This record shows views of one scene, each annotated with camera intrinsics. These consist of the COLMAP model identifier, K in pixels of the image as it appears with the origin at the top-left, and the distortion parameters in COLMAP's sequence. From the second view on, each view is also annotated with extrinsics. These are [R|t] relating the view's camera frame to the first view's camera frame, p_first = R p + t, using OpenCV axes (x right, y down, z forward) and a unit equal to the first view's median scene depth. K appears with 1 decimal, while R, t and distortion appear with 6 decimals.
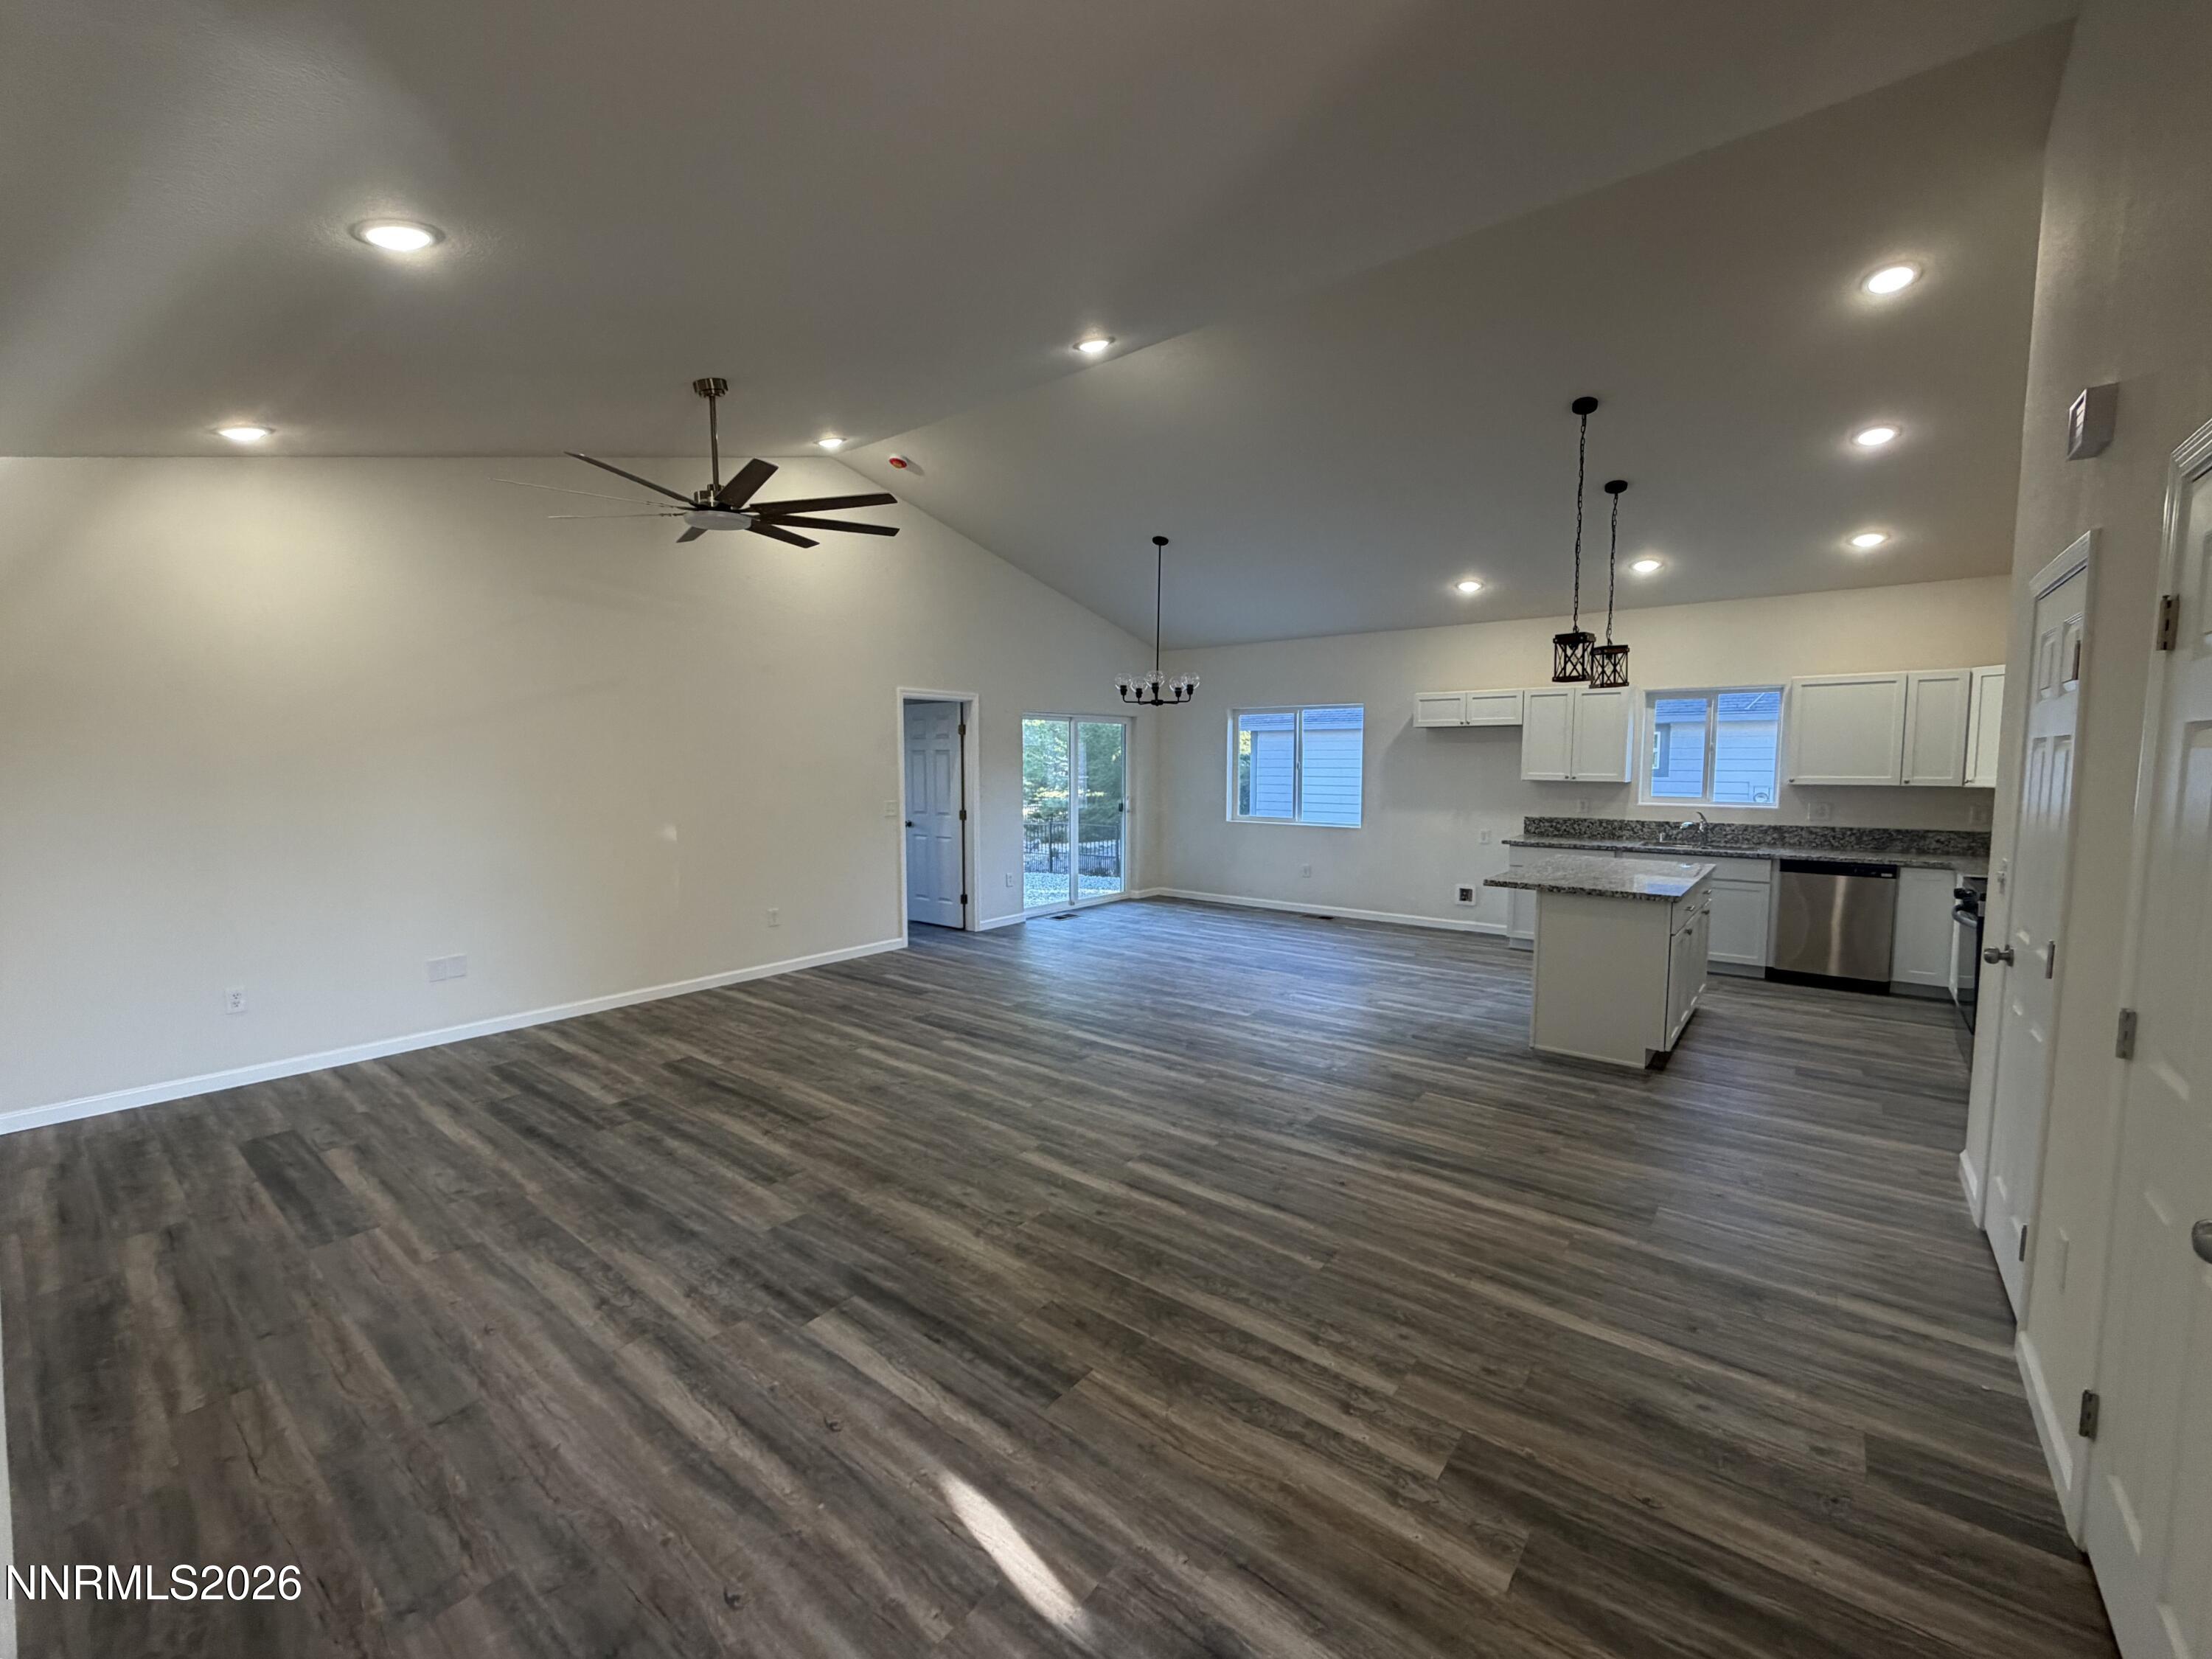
lens RADIAL K [[904.3, 0, 1110.9], [0, 904.3, 834.5], [0, 0, 1]] dist [0.003098, 0.000284]
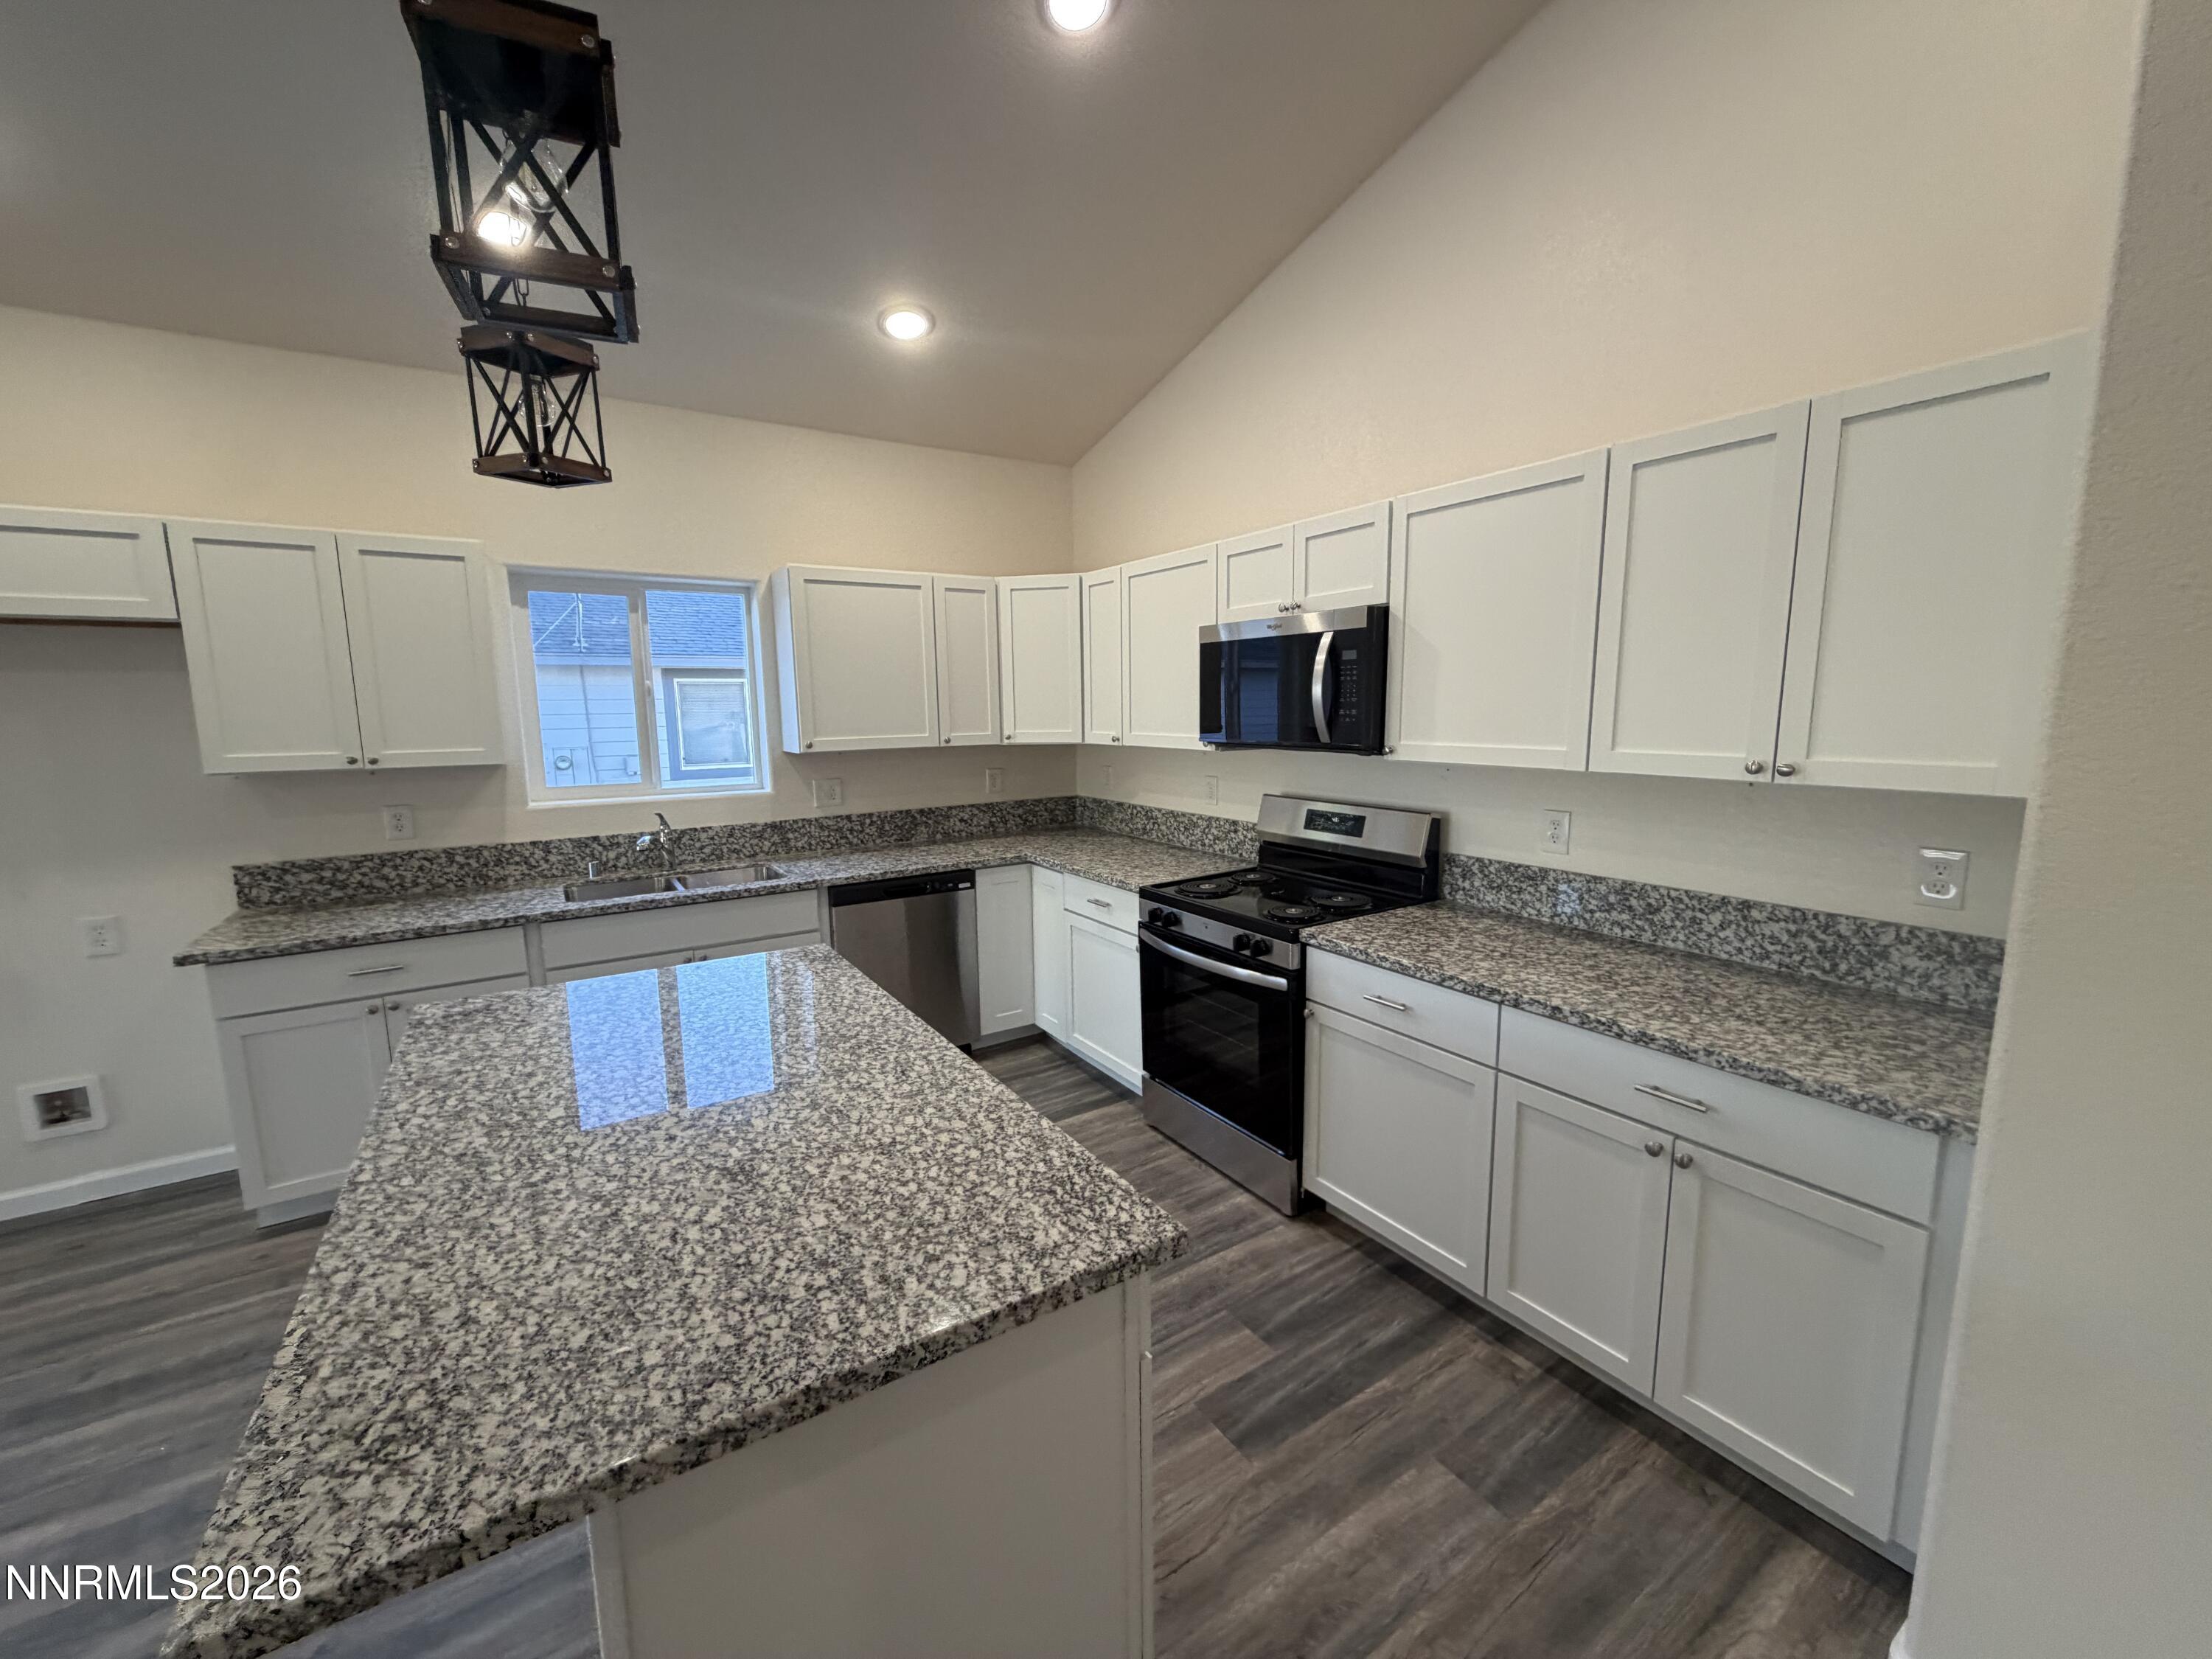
lens RADIAL K [[877.8, 0, 1103.2], [0, 877.8, 830.7], [0, 0, 1]] dist [-0.000552, 0.000075]
pose [[0.315772, -0.136905, 0.938906, 0.336281], [0.092694, 0.989254, 0.113071, -0.063643], [-0.944296, 0.051326, 0.325069, 0.786537]]
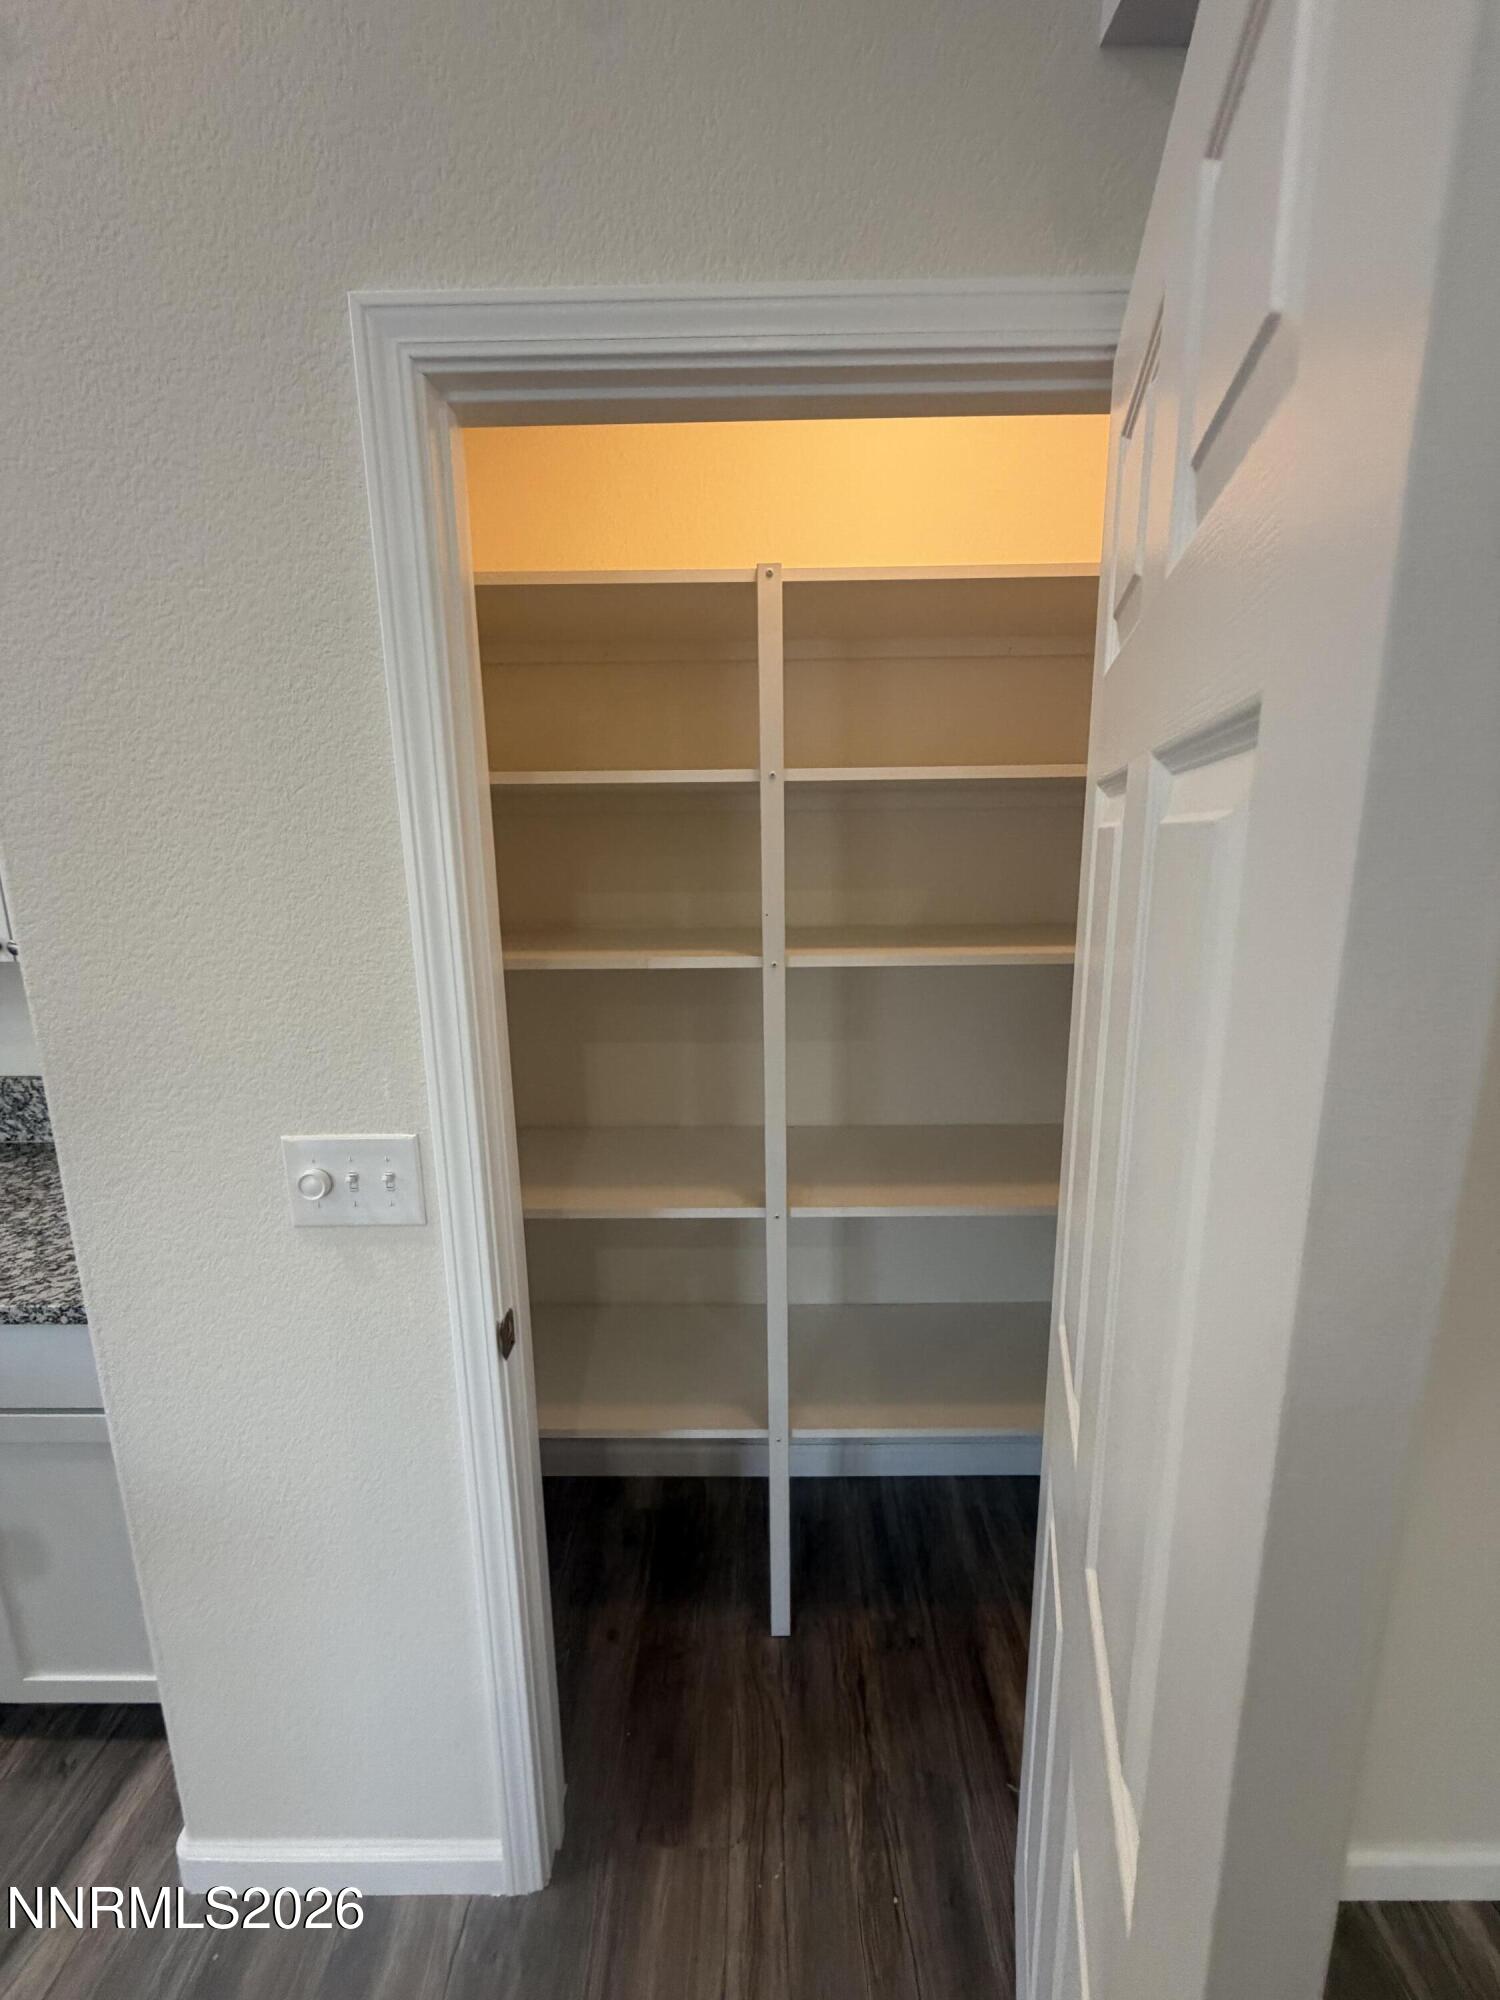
lens RADIAL K [[811.6, 0, 750.0], [0, 811.6, 1000.0], [0, 0, 1]] dist [-0.000806, -0.000110]
pose [[-0.611134, -0.151772, 0.776840, 0.369474], [0.073599, 0.966297, 0.246686, -0.056997], [-0.788098, 0.207933, -0.579366, 0.613964]]
